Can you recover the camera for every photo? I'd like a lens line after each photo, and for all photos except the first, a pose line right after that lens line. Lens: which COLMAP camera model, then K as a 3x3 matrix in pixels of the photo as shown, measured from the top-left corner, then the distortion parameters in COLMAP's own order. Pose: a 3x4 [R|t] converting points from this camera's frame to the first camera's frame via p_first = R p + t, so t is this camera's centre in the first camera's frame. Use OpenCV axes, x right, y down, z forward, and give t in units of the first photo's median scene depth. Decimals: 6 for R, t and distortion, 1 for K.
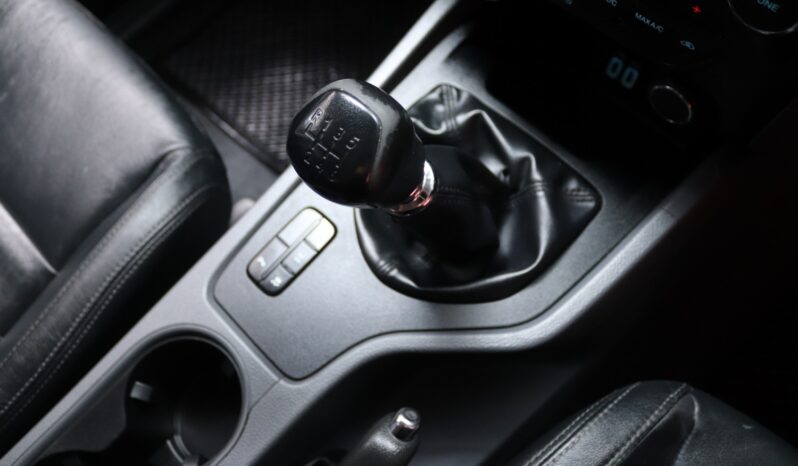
lens RADIAL K [[657.5, 0, 399.0], [0, 657.5, 233.0], [0, 0, 1]] dist [-0.205201, 0.193692]
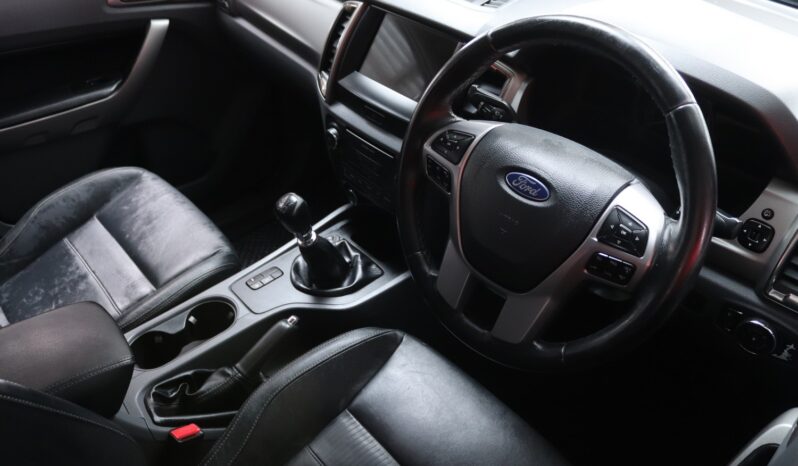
lens RADIAL K [[657.5, 0, 399.0], [0, 657.5, 233.0], [0, 0, 1]] dist [-0.205201, 0.193692]
pose [[0.992322, 0.123366, -0.008851, 0.376536], [-0.112390, 0.869526, -0.480930, 1.081944], [-0.051634, 0.478232, 0.876714, -1.418765]]
